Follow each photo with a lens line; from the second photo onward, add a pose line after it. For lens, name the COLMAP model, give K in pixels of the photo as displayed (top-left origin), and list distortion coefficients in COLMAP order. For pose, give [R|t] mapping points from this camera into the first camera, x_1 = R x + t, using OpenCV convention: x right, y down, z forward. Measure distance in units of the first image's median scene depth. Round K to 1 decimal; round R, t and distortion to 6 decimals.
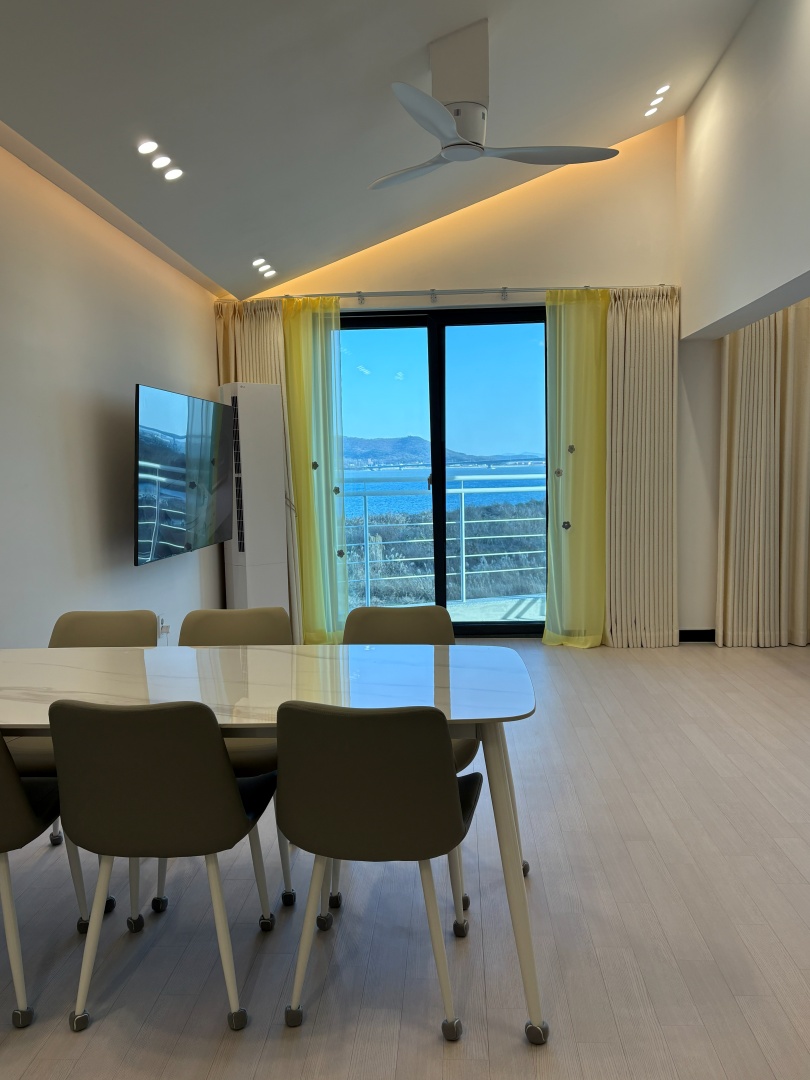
lens RADIAL K [[837.1, 0, 405.0], [0, 837.1, 540.0], [0, 0, 1]] dist [0.063286, -0.004230]
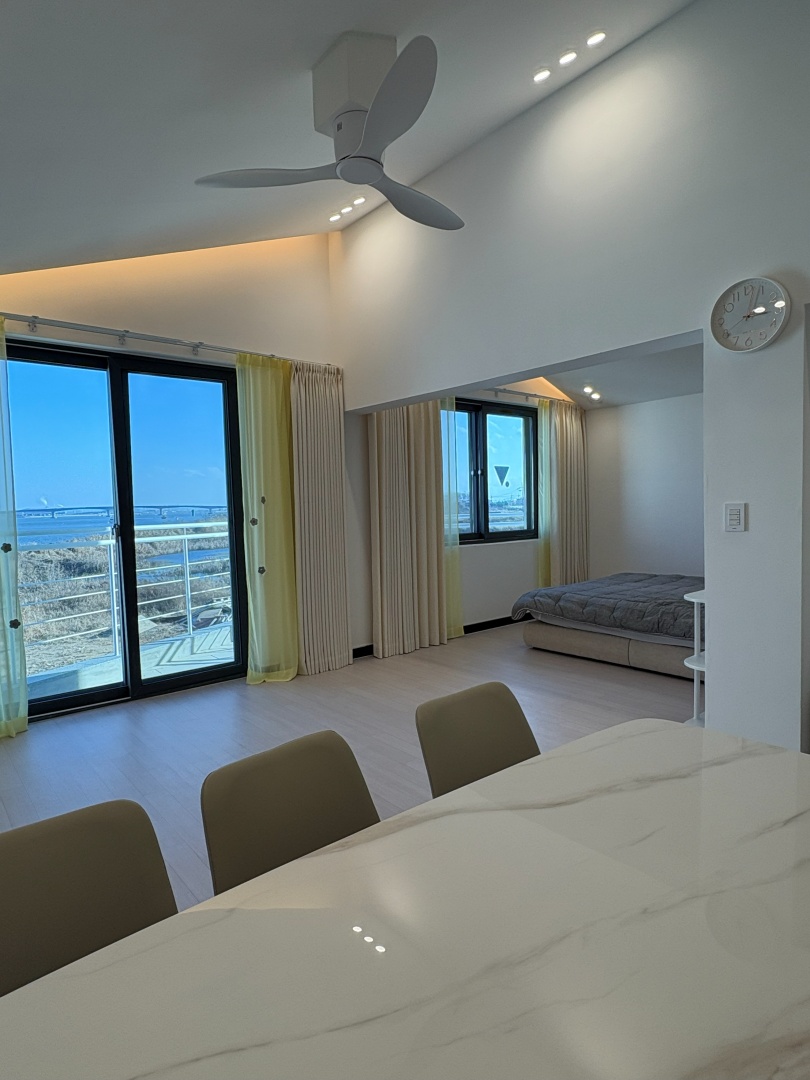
lens RADIAL K [[611.6, 0, 405.0], [0, 611.6, 540.0], [0, 0, 1]] dist [0.003708, -0.000364]
pose [[0.736975, -0.039660, 0.674755, -0.204195], [0.073746, 0.997036, -0.021944, -0.025967], [-0.671885, 0.065933, 0.737715, 0.294845]]
